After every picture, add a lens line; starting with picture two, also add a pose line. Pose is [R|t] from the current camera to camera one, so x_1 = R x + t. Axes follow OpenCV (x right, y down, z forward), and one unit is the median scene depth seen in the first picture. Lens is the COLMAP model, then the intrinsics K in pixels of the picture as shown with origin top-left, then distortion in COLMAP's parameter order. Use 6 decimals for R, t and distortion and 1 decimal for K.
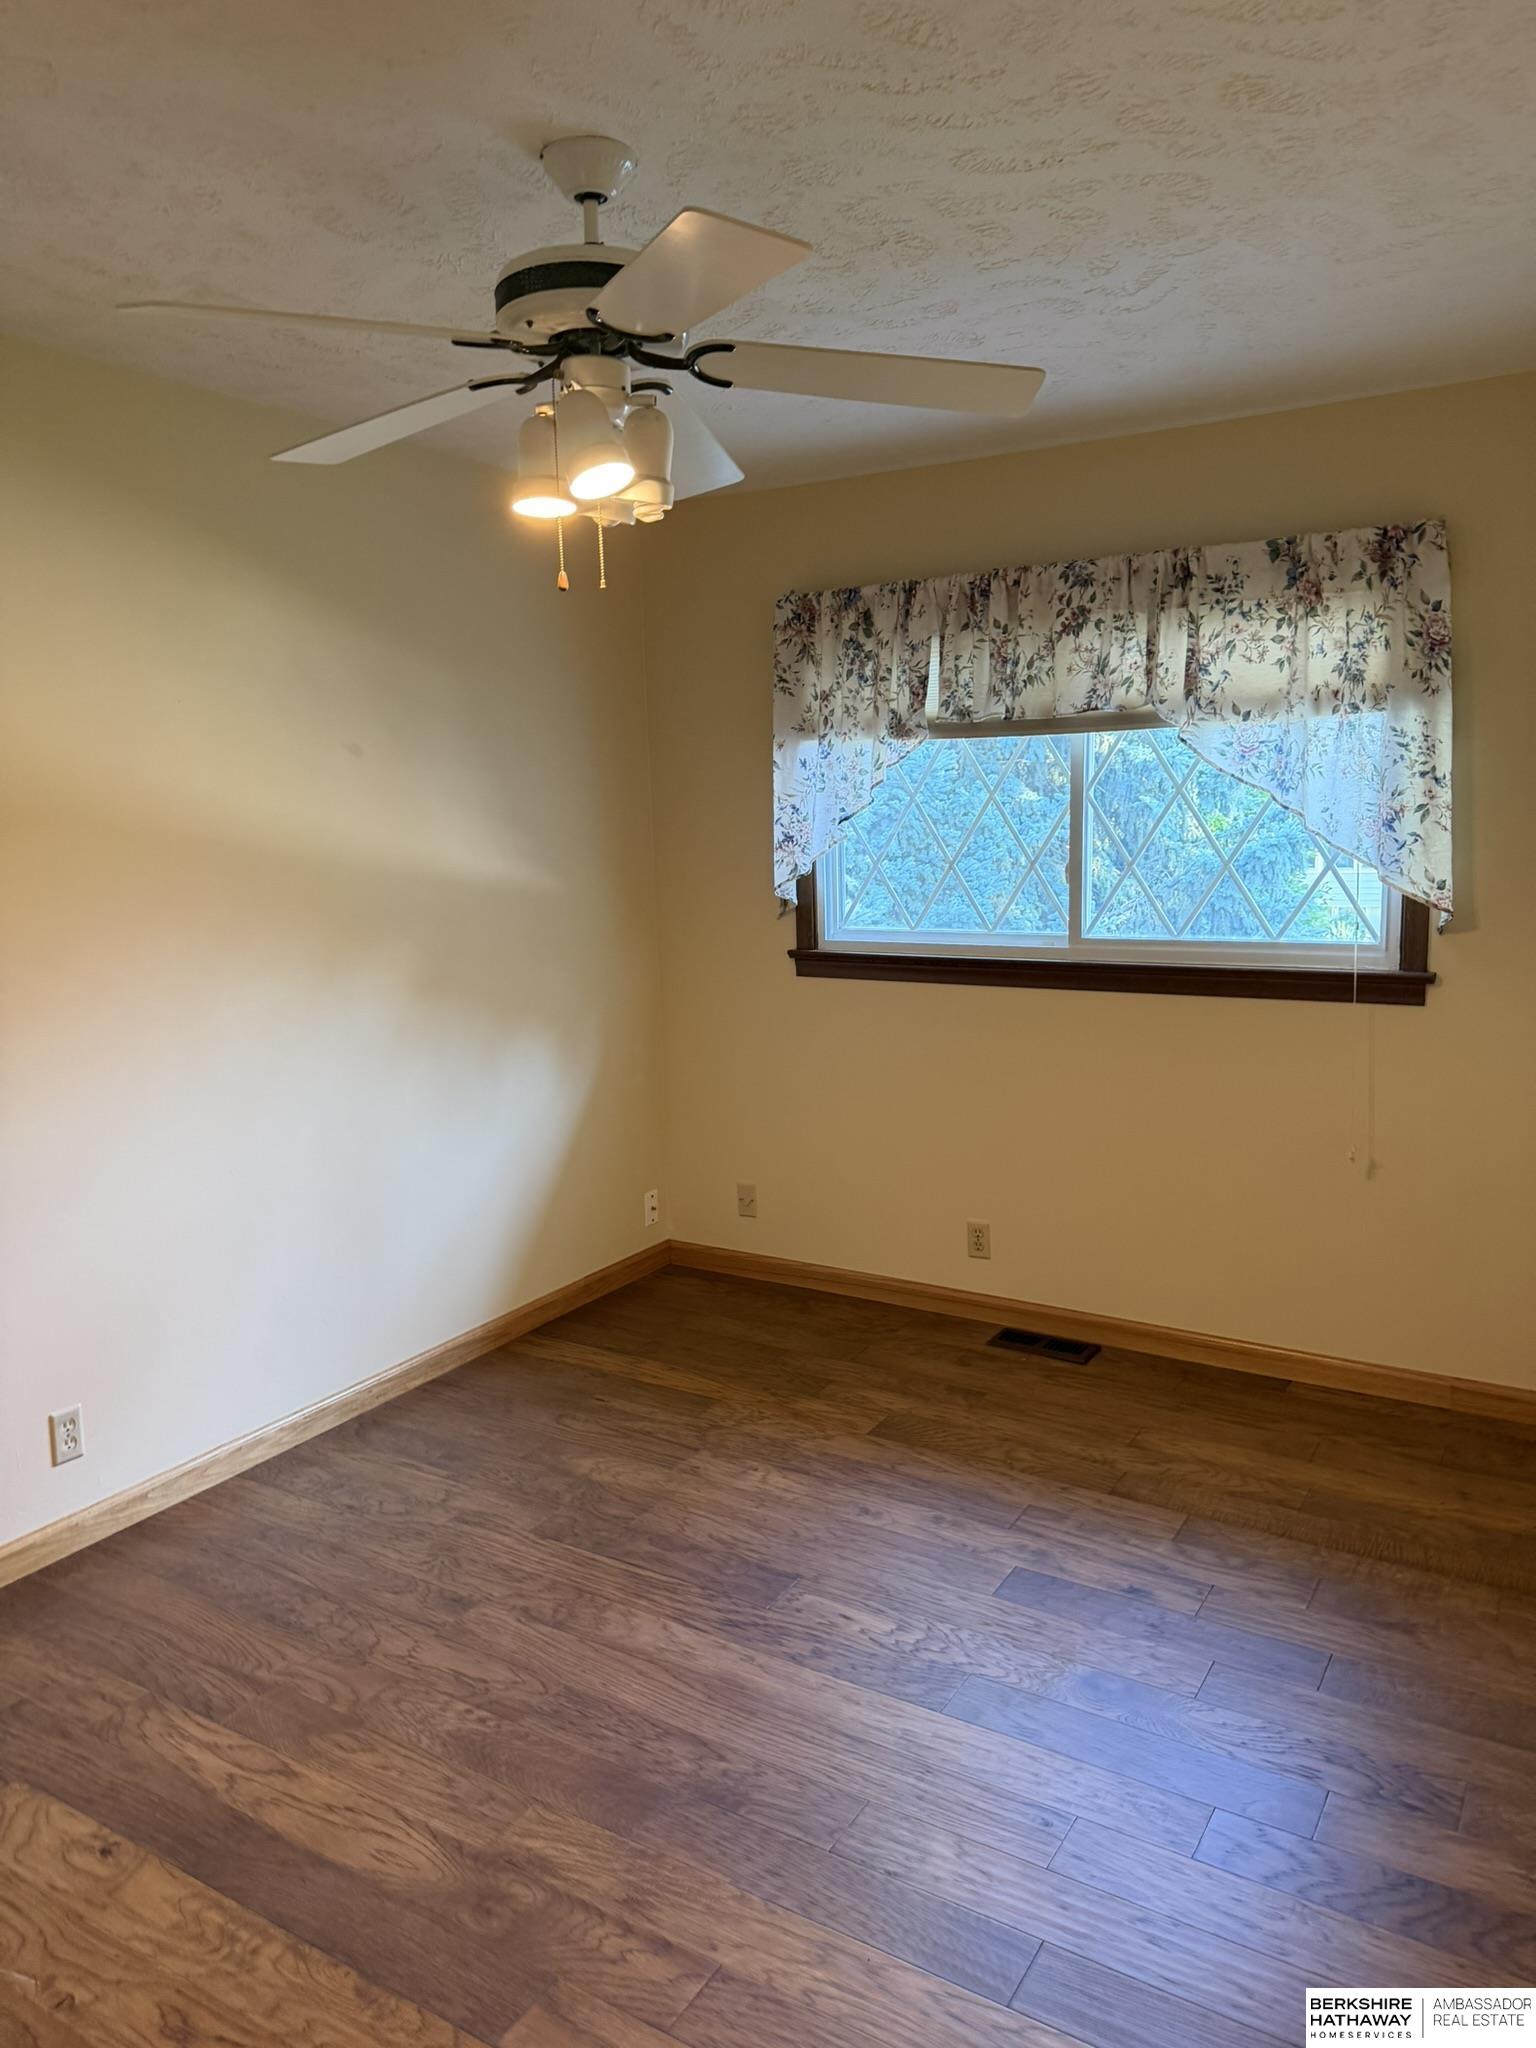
lens RADIAL K [[1447.3, 0, 763.9], [0, 1447.3, 1026.5], [0, 0, 1]] dist [0.057798, -0.071074]
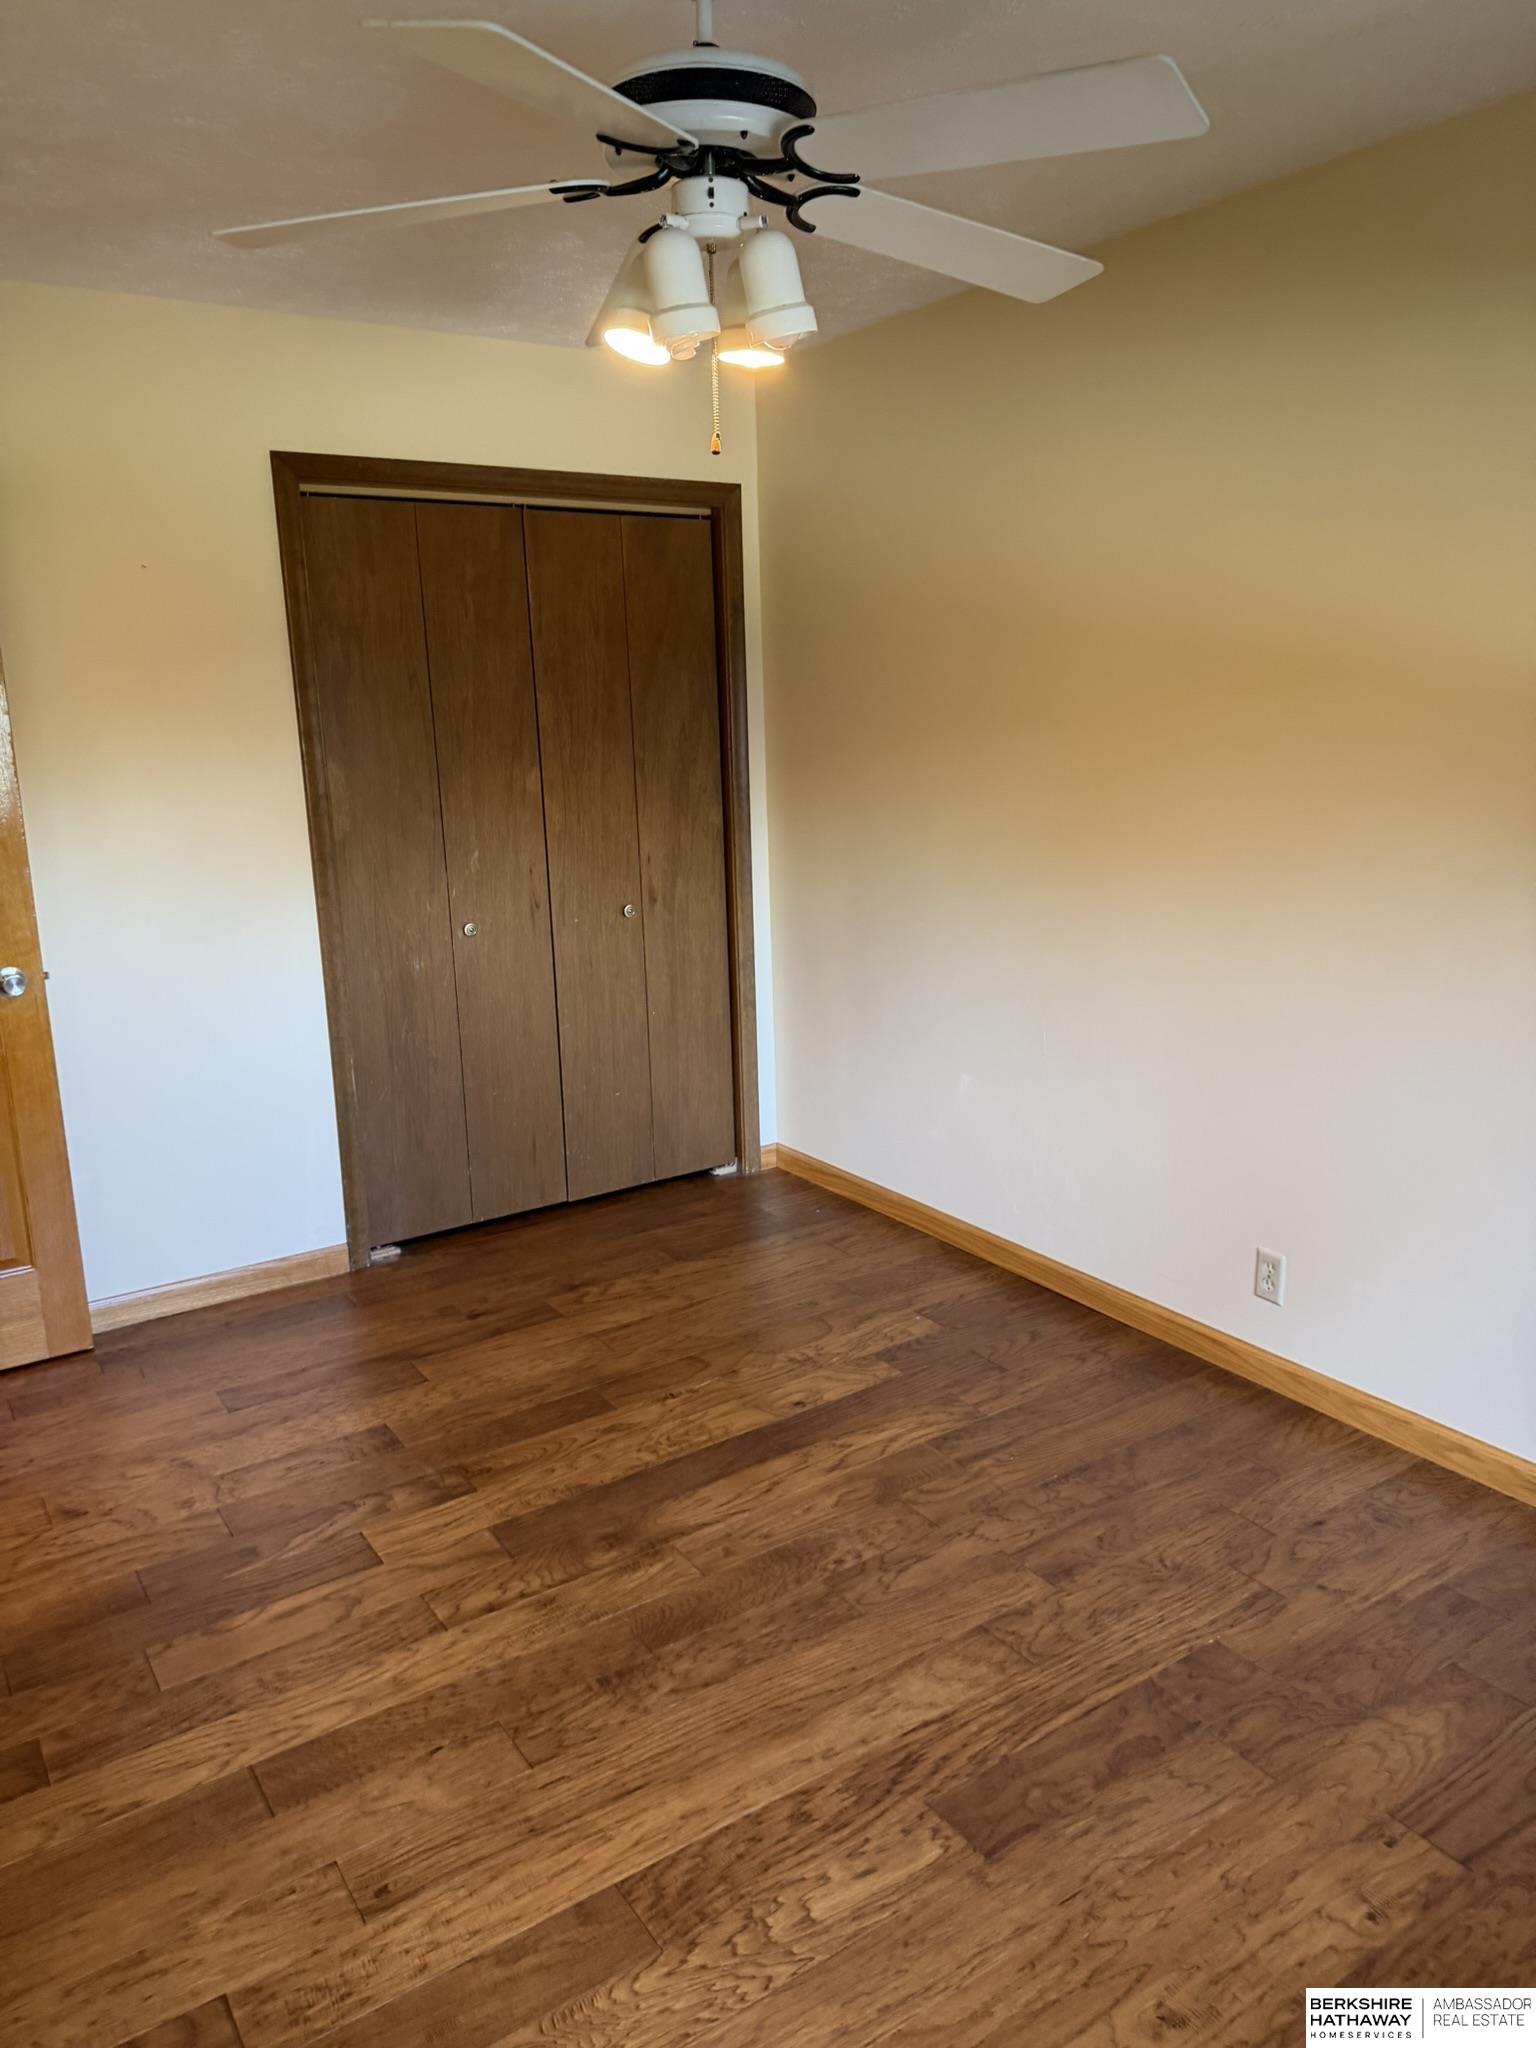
lens RADIAL K [[1447.3, 0, 761.1], [0, 1447.3, 1032.2], [0, 0, 1]] dist [0.057798, -0.071074]
pose [[-0.414384, 0.239008, -0.878158, 0.625220], [-0.105617, 0.945752, 0.307244, -0.186787], [0.903953, 0.220066, -0.366661, 1.198534]]
